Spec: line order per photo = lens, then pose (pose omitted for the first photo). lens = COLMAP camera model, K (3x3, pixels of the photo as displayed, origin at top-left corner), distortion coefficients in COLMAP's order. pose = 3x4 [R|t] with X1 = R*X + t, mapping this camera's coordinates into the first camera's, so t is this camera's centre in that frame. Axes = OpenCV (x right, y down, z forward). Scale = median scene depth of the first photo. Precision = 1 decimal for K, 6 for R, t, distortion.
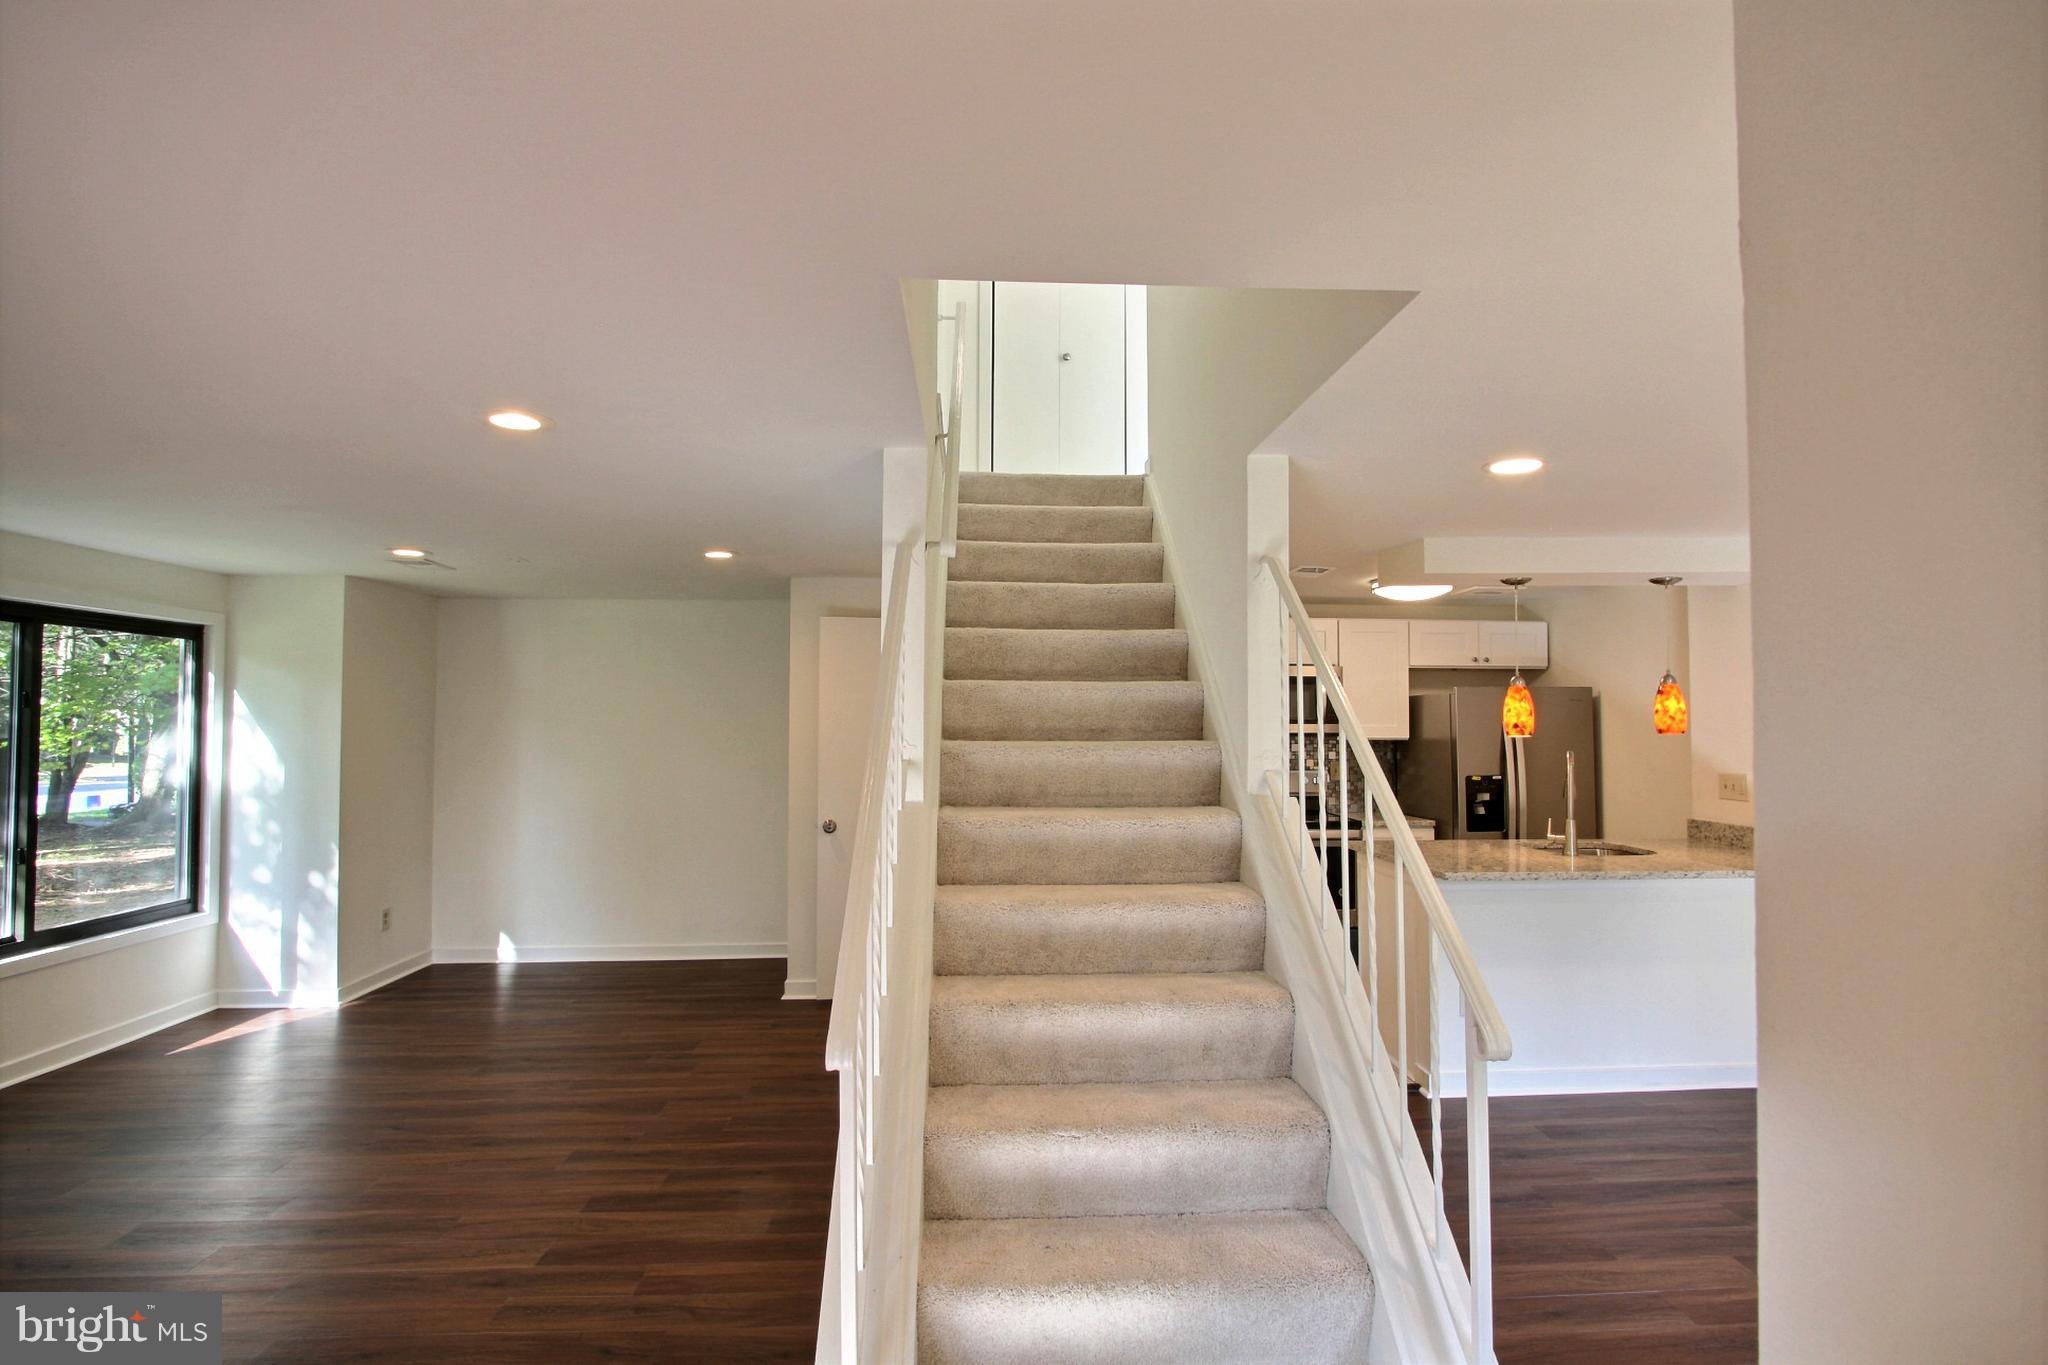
lens RADIAL K [[951.2, 0, 1025.1], [0, 951.2, 691.9], [0, 0, 1]] dist [-0.017230, 0.002914]
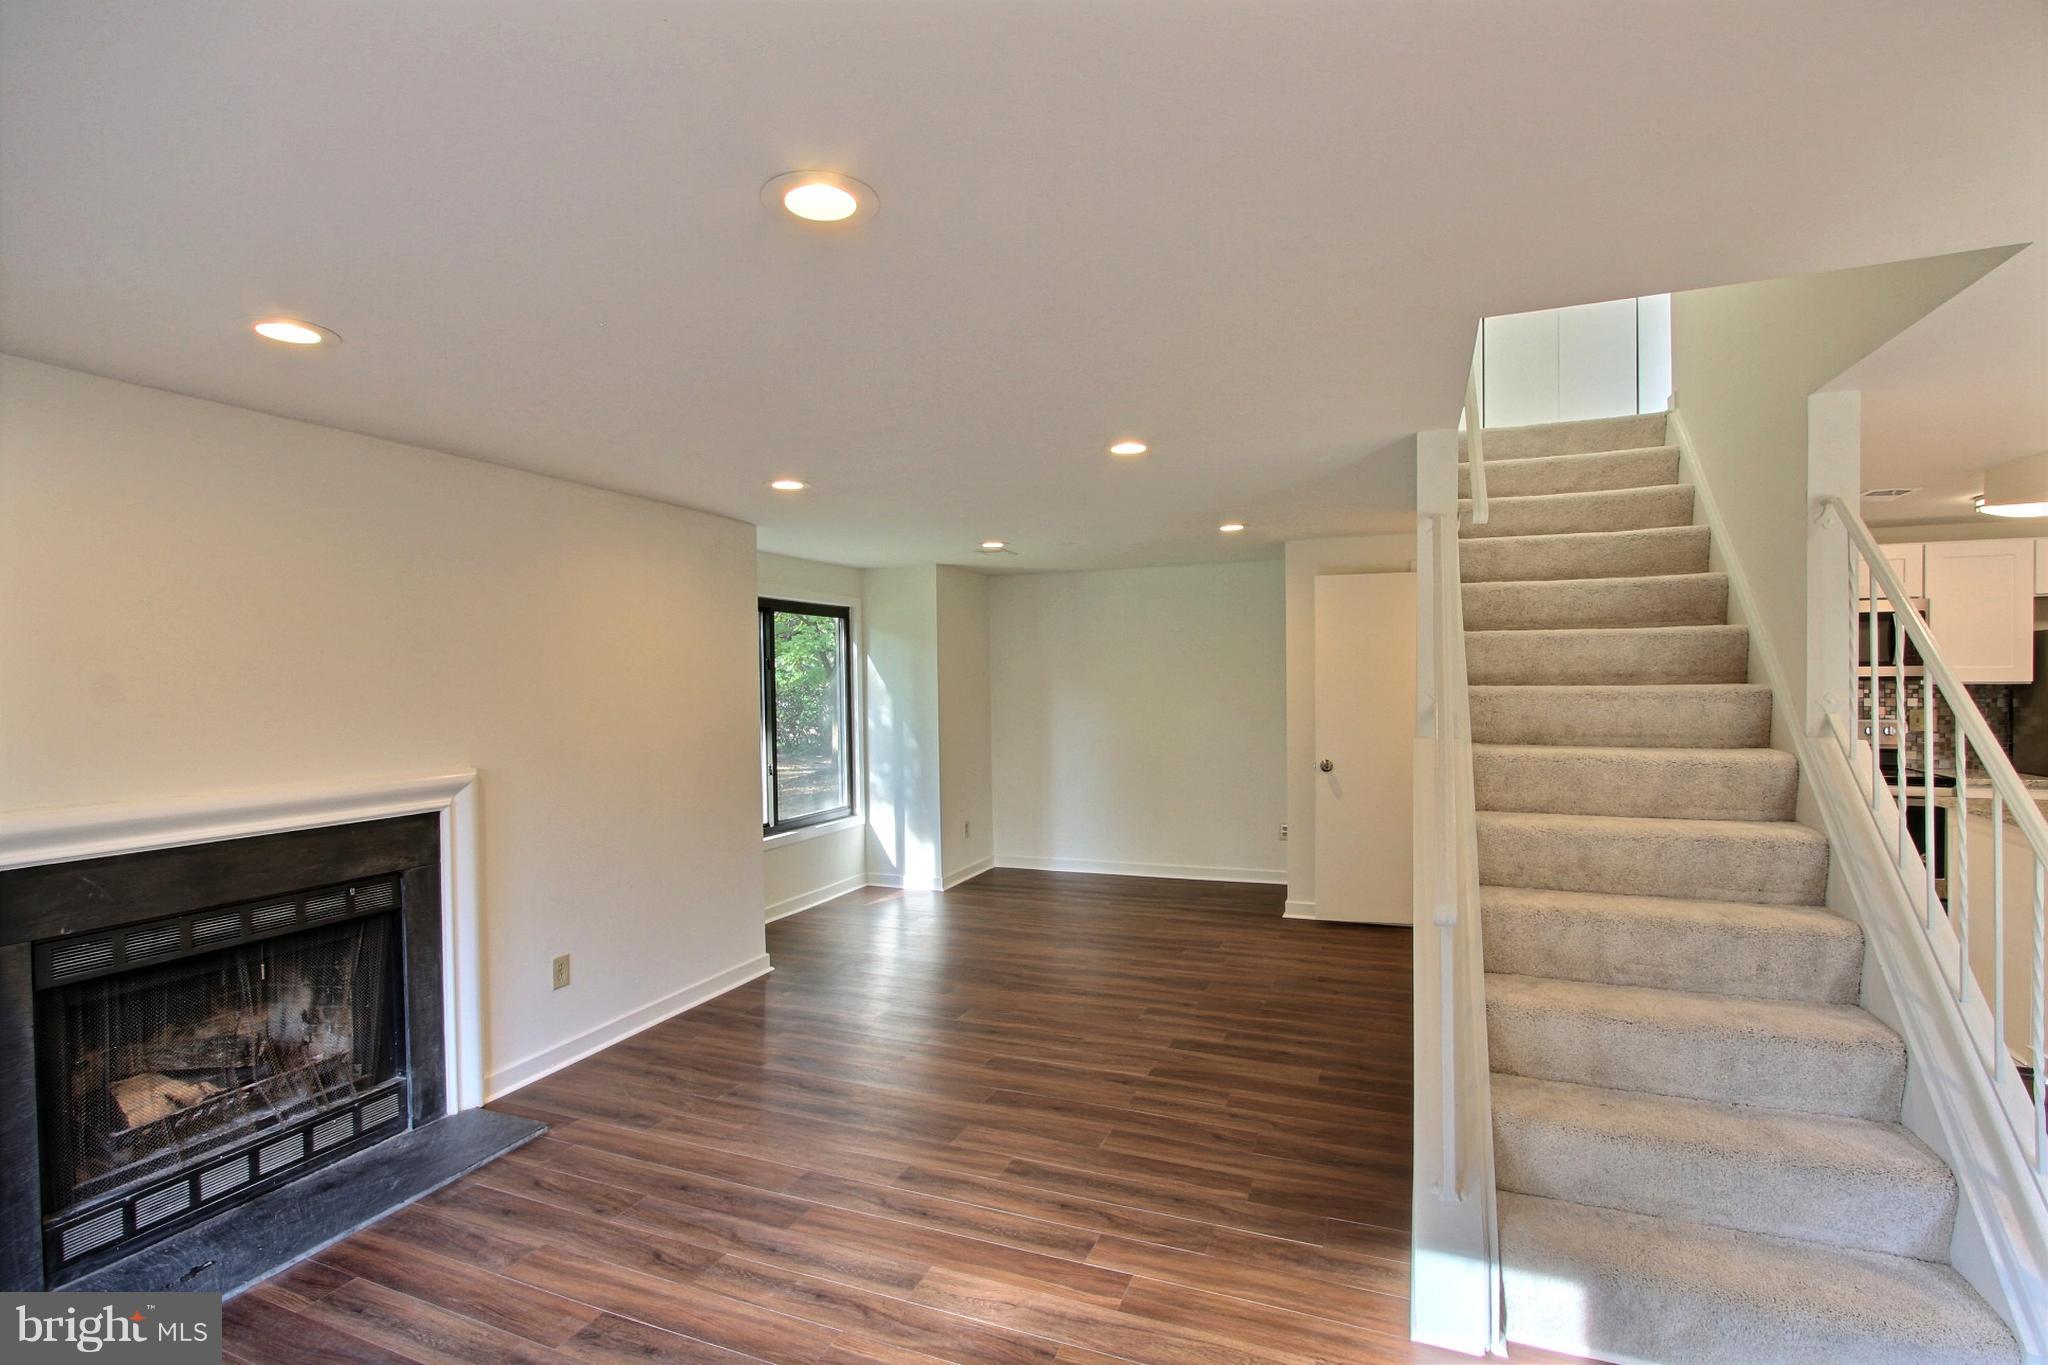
lens RADIAL K [[951.2, 0, 1025.0], [0, 951.2, 691.1], [0, 0, 1]] dist [-0.017230, 0.002914]
pose [[0.902950, -0.005322, -0.429713, -0.058760], [0.027099, 0.998638, 0.044575, -0.004833], [0.428891, -0.051894, 0.901865, -0.175887]]
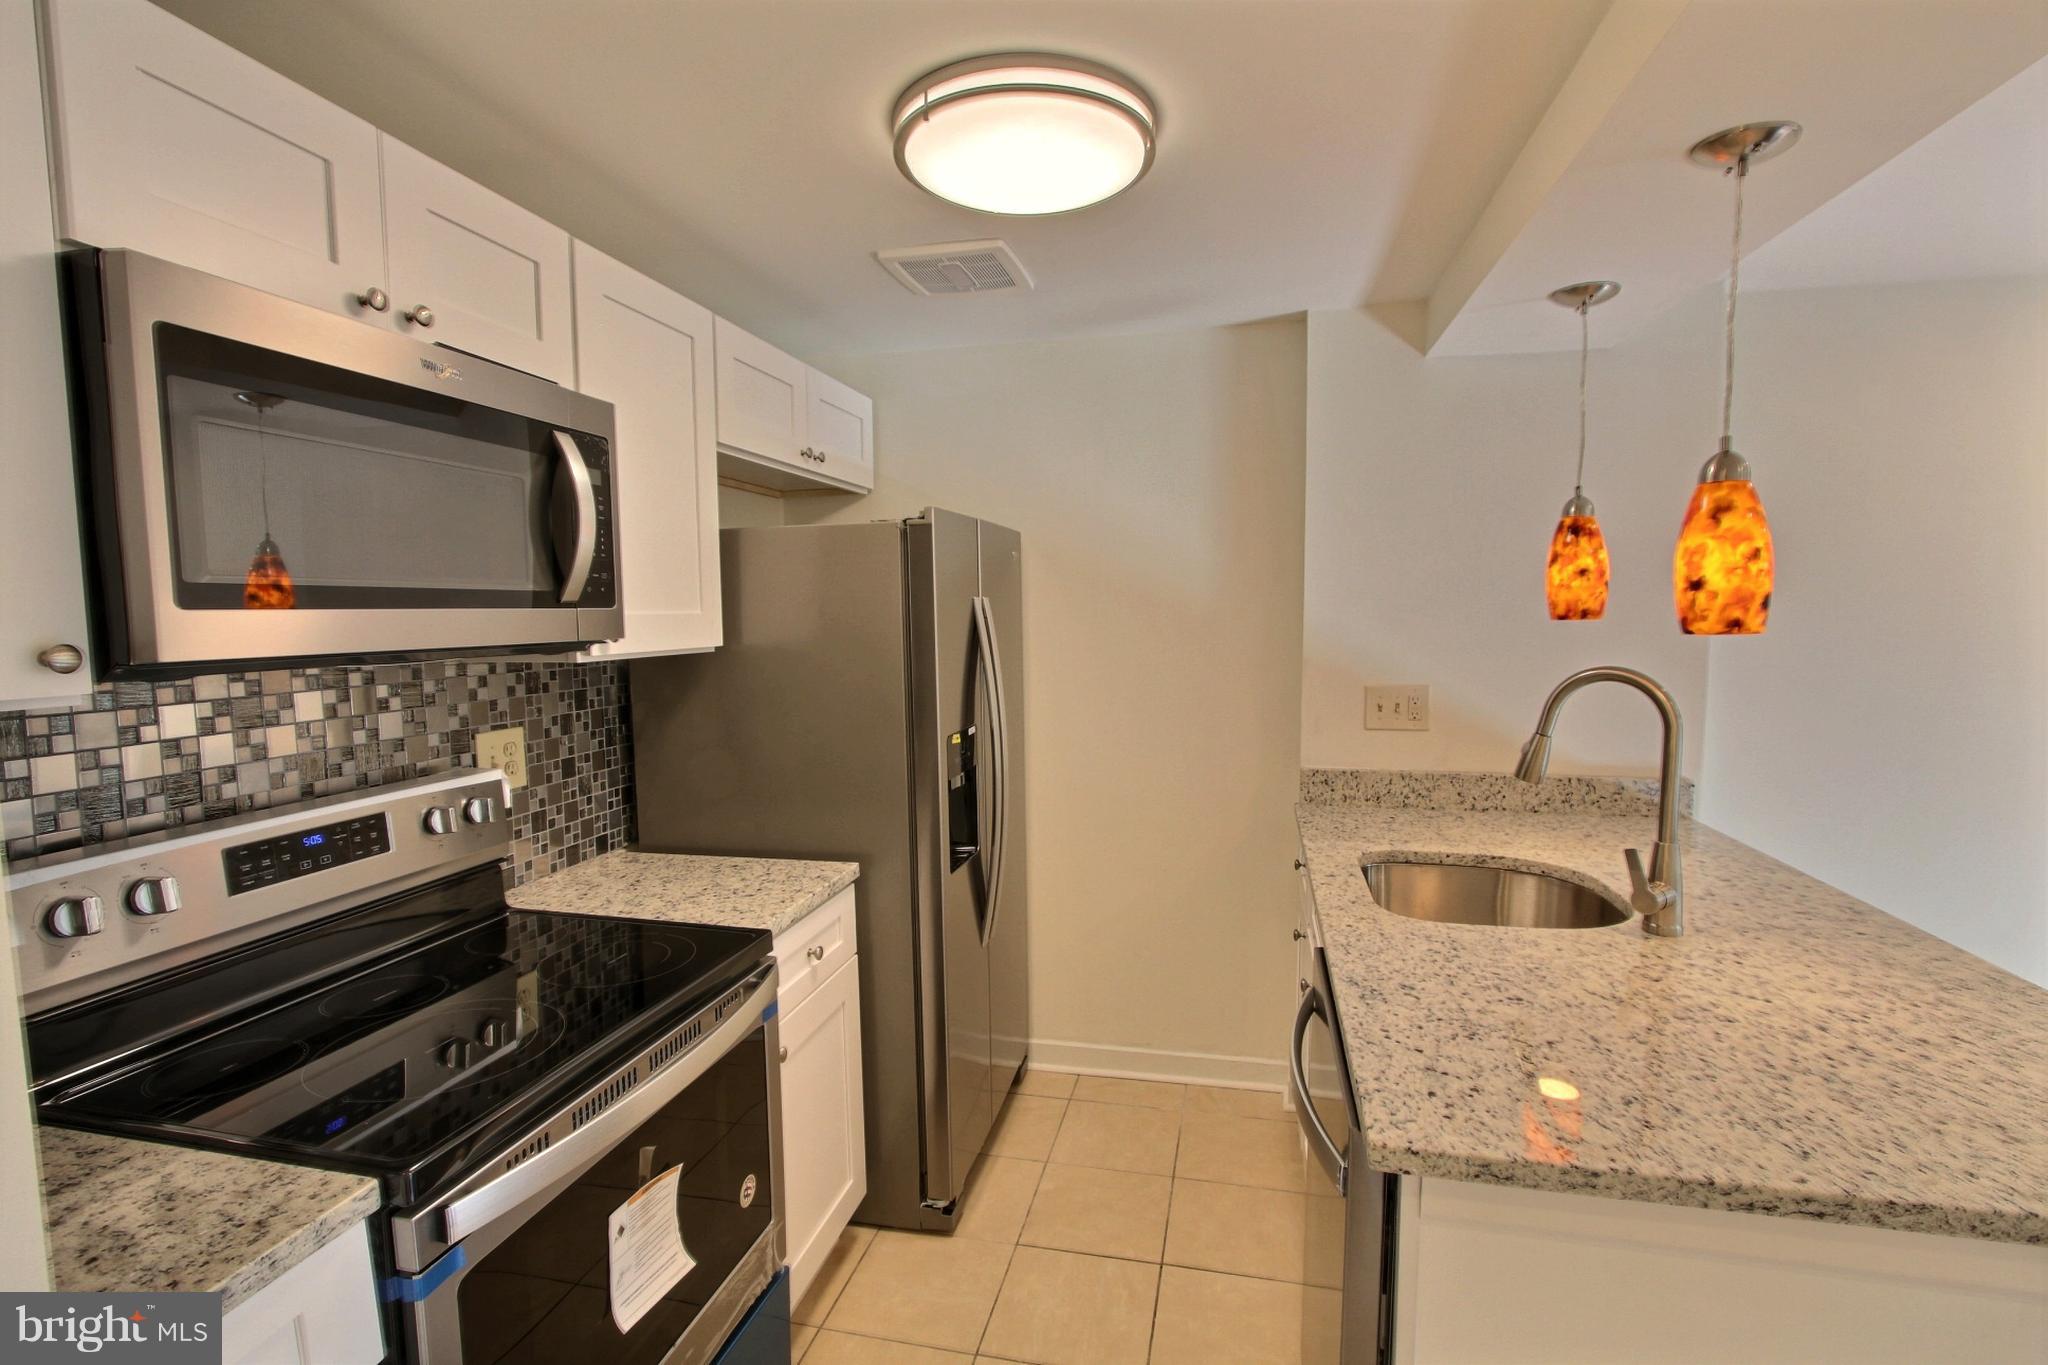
lens RADIAL K [[951.2, 0, 1028.1], [0, 951.2, 684.0], [0, 0, 1]] dist [-0.017230, 0.002914]
pose [[0.279068, -0.081913, 0.956771, 0.131058], [-0.022311, 0.995533, 0.091739, 0.039924], [-0.960012, -0.046948, 0.275993, 1.149962]]
